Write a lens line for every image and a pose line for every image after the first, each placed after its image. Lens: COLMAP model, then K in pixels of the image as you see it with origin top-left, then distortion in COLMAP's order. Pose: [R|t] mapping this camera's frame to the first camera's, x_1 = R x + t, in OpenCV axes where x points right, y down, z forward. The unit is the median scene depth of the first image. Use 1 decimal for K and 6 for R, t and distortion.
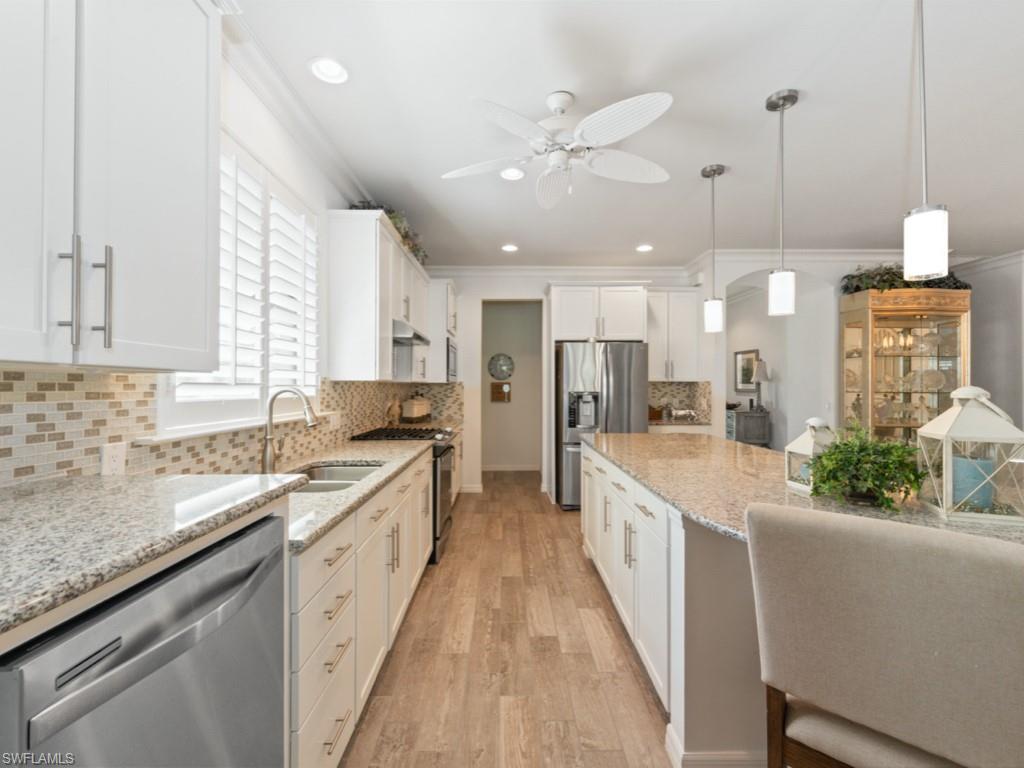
lens RADIAL K [[462.0, 0, 508.3], [0, 462.0, 385.5], [0, 0, 1]] dist [0.012982, -0.001017]
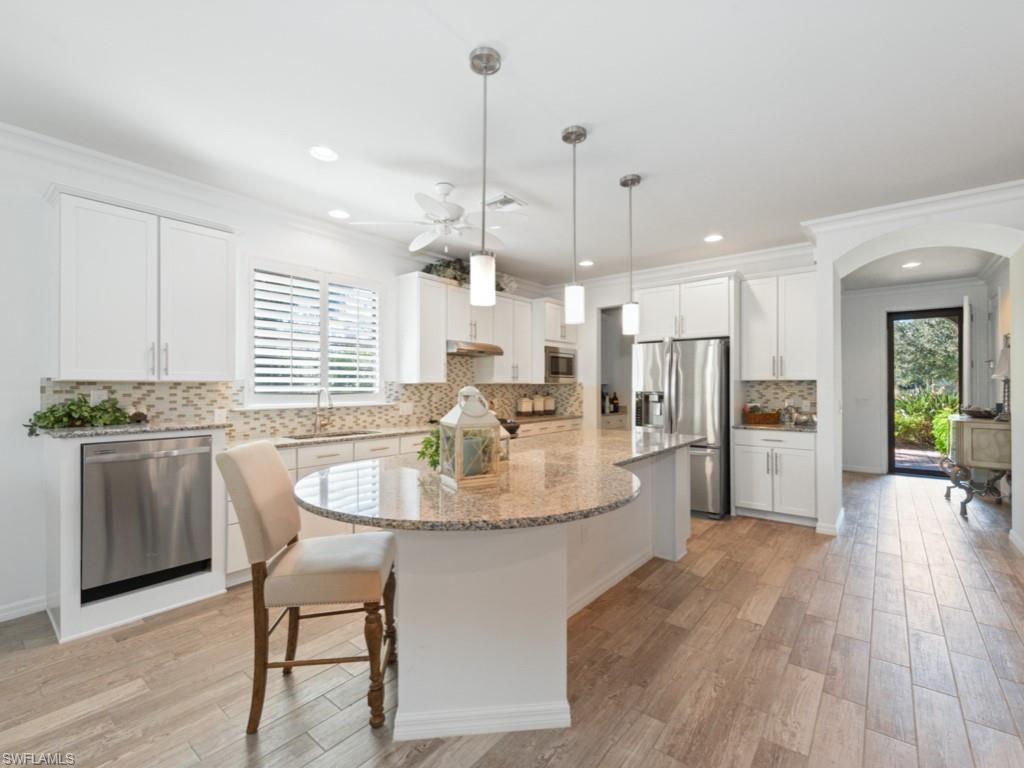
lens RADIAL K [[462.0, 0, 507.6], [0, 462.0, 389.0], [0, 0, 1]] dist [0.012982, -0.001017]
pose [[0.769969, 0.000536, -0.638081, 1.321940], [0.004255, 0.999973, 0.005975, 0.001399], [0.638067, -0.007316, 0.769946, 0.022366]]
